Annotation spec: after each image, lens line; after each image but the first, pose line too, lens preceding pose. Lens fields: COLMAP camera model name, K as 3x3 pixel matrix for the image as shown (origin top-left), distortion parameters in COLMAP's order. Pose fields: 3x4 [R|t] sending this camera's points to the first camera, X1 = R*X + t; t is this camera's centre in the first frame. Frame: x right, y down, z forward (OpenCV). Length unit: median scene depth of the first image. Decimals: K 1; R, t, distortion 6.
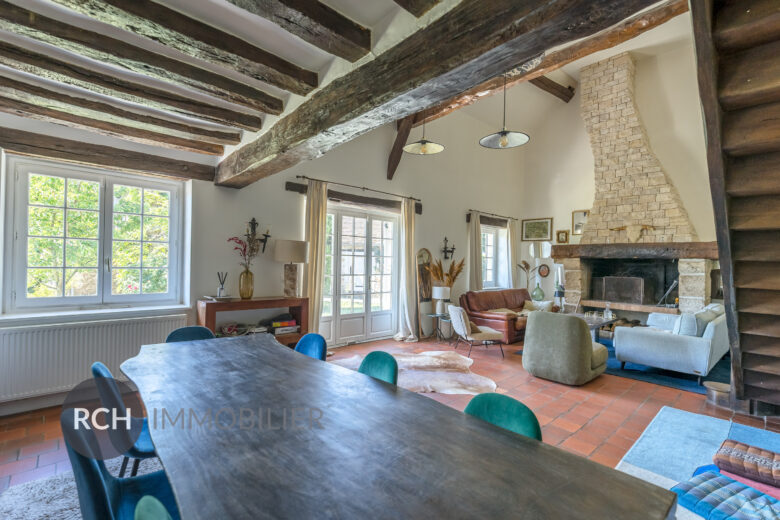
lens RADIAL K [[342.0, 0, 389.0], [0, 342.0, 256.8], [0, 0, 1]] dist [-0.002937, -0.000539]
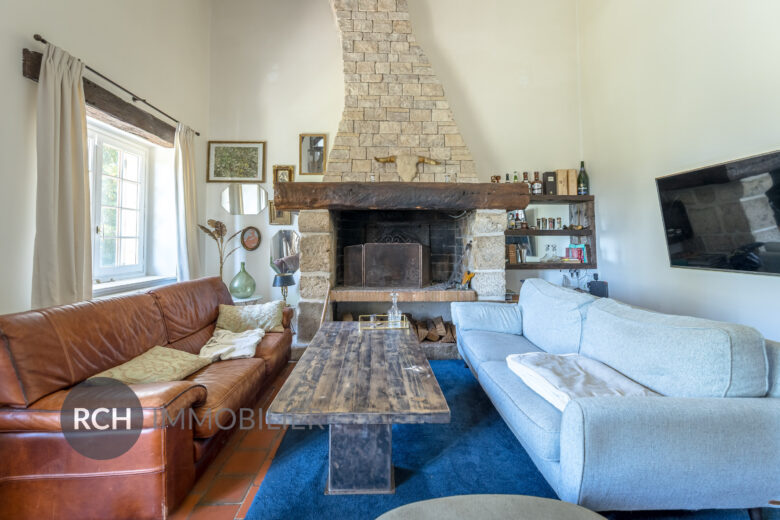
lens RADIAL K [[342.0, 0, 376.7], [0, 342.0, 232.4], [0, 0, 1]] dist [-0.002937, -0.000539]
pose [[0.662133, -0.006409, 0.749359, 0.215821], [0.004650, 0.999979, 0.004444, 0.035800], [-0.749372, 0.000542, 0.662149, 0.589965]]
